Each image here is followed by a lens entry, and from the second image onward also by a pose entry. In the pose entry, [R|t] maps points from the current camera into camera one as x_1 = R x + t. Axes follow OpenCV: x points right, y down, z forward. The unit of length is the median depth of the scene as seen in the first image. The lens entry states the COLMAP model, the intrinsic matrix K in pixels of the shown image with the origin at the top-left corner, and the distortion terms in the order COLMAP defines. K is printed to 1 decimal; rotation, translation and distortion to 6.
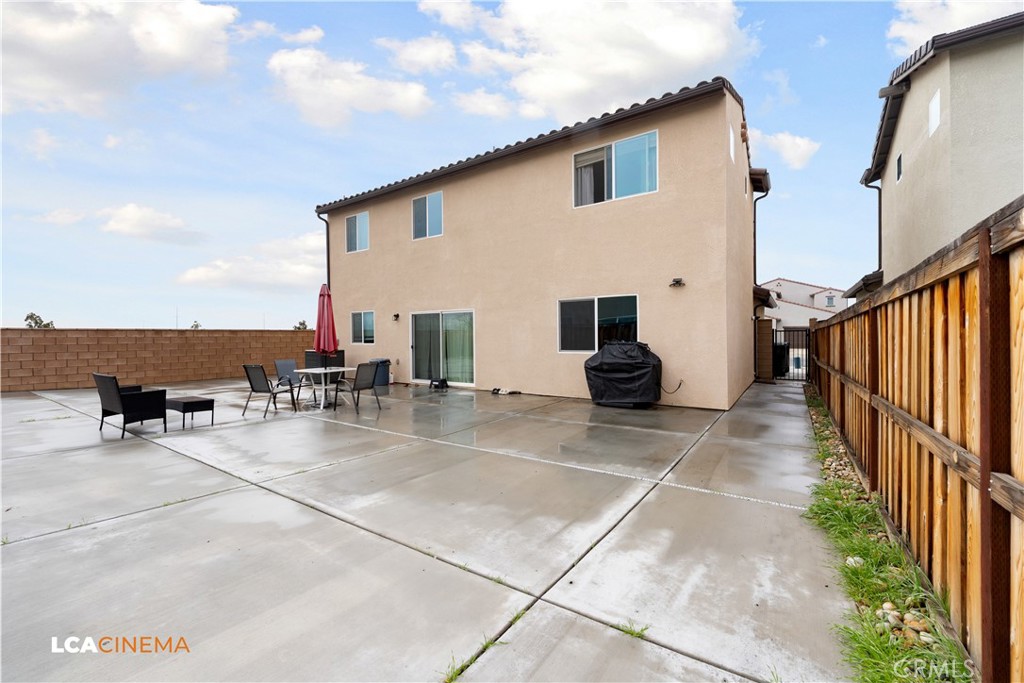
lens RADIAL K [[417.2, 0, 510.1], [0, 417.2, 337.2], [0, 0, 1]] dist [-0.001008, 0.000061]
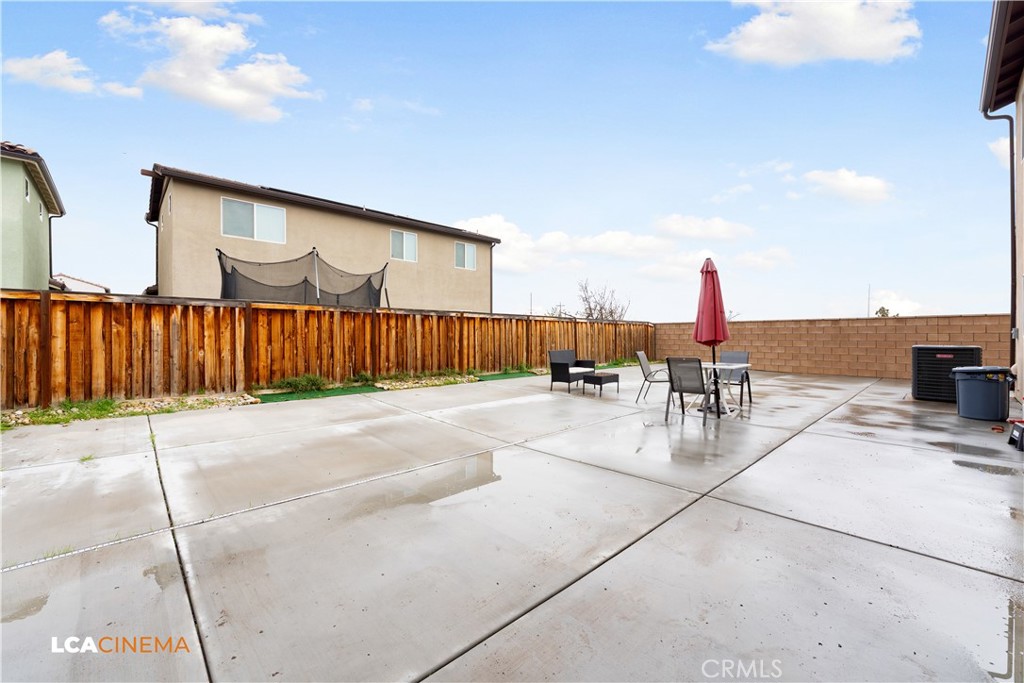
lens RADIAL K [[417.2, 0, 510.1], [0, 417.2, 337.2], [0, 0, 1]] dist [-0.001008, 0.000061]
pose [[-0.217630, 0.014350, -0.975926, 0.326483], [0.001849, 0.999896, 0.014290, 0.009632], [0.976030, 0.001305, -0.217634, 0.614118]]
